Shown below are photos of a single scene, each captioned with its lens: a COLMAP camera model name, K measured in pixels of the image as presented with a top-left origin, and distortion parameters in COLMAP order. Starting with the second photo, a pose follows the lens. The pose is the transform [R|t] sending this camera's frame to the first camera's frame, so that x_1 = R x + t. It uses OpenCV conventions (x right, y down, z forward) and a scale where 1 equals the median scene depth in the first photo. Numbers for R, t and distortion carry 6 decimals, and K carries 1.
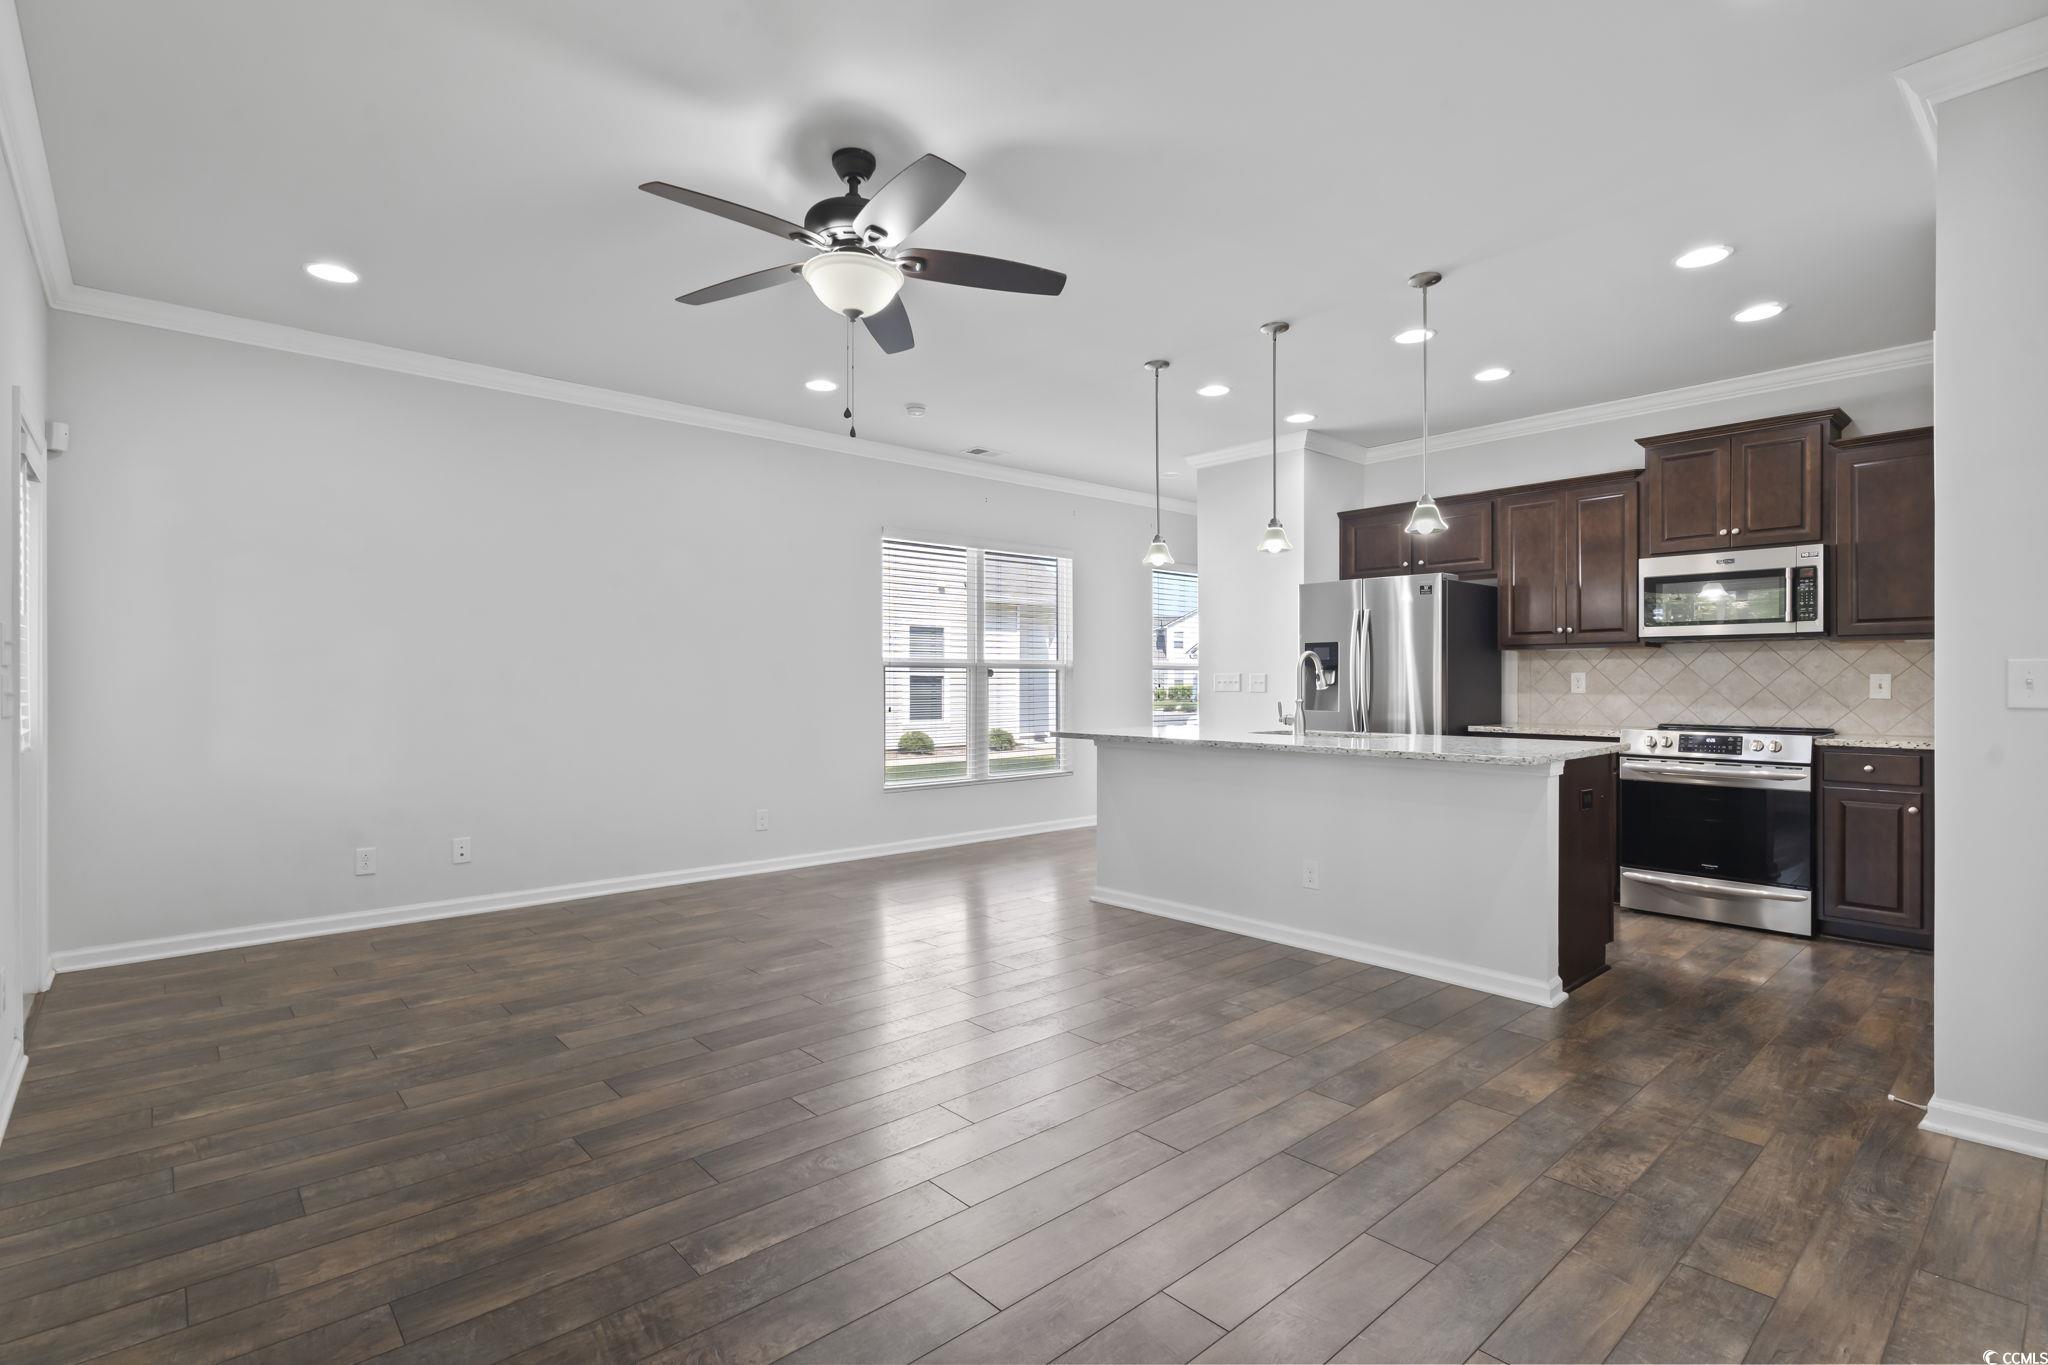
lens RADIAL K [[975.2, 0, 997.5], [0, 975.2, 662.8], [0, 0, 1]] dist [0.001274, -0.002621]
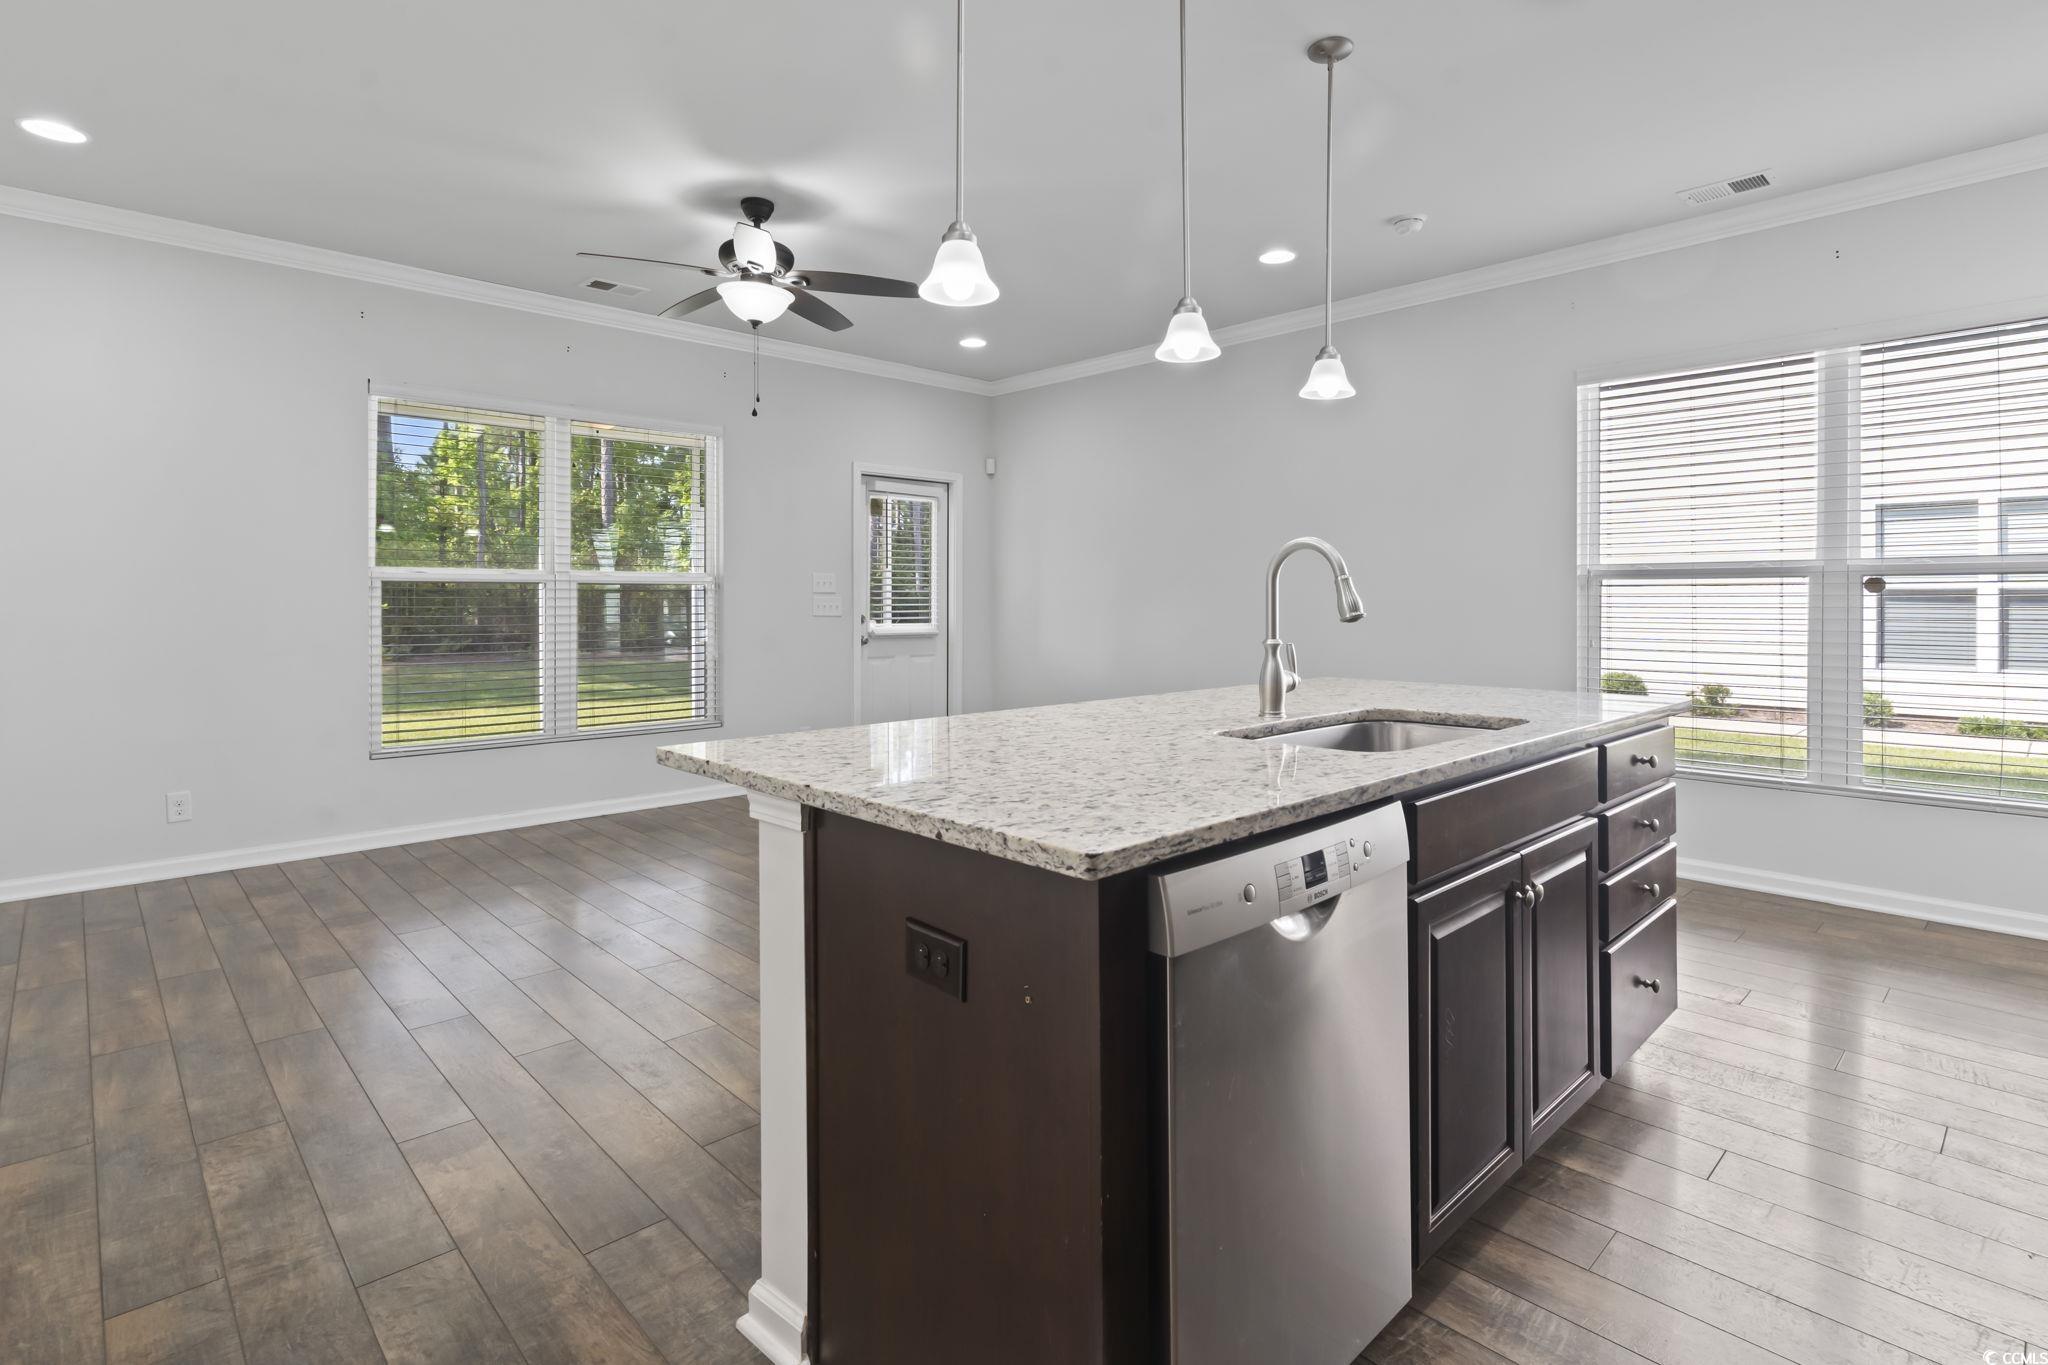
lens RADIAL K [[975.2, 0, 1013.7], [0, 975.2, 601.6], [0, 0, 1]] dist [0.001274, -0.002621]
pose [[0.052734, 0.002708, -0.998605, 1.027314], [0.020910, 0.999774, 0.003815, 0.017393], [0.998390, -0.021082, 0.052665, 1.108893]]
